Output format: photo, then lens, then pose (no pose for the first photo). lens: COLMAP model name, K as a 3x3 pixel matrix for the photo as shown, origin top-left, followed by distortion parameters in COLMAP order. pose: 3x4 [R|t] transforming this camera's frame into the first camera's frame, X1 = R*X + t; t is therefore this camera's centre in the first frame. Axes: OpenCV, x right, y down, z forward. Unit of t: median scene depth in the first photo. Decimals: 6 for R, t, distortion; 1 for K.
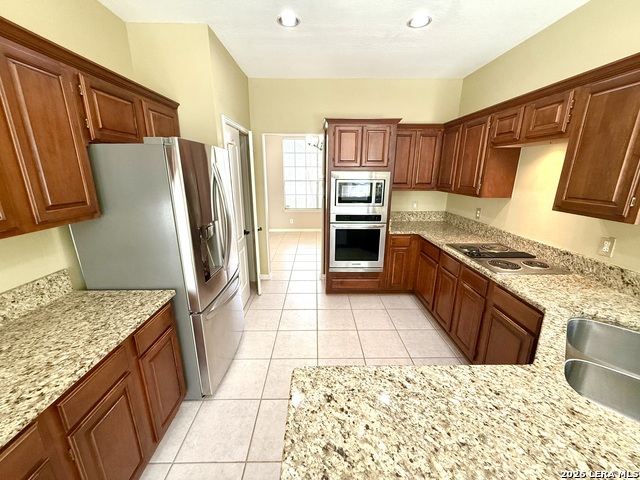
lens RADIAL K [[255.2, 0, 319.1], [0, 255.2, 239.6], [0, 0, 1]] dist [0.000323, -0.000247]
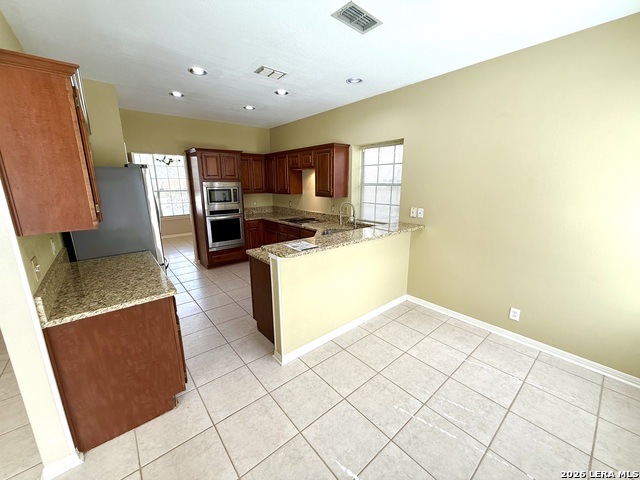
lens RADIAL K [[255.2, 0, 319.1], [0, 255.2, 239.6], [0, 0, 1]] dist [0.000323, -0.000247]
pose [[0.777197, -0.145634, 0.612173, -0.405811], [0.170938, 0.985129, 0.017341, 0.164308], [-0.605595, 0.091166, 0.790534, -0.598238]]
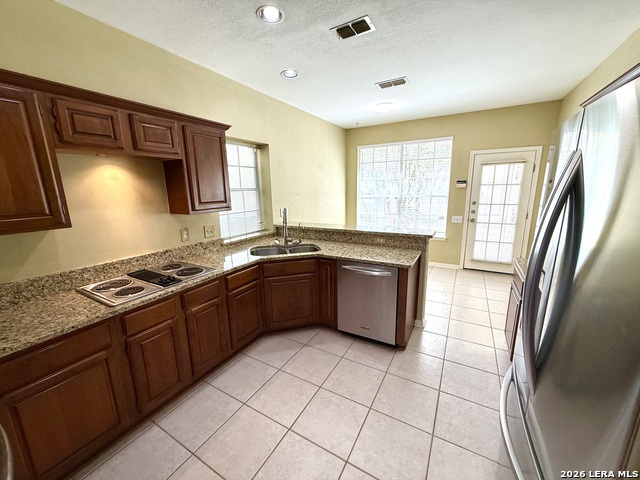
lens RADIAL K [[255.2, 0, 319.1], [0, 255.2, 239.6], [0, 0, 1]] dist [0.000323, -0.000247]
pose [[-0.860310, -0.092567, 0.501296, -0.181312], [0.147871, 0.895779, 0.419183, -0.272870], [-0.487853, 0.434755, -0.756959, 1.047785]]
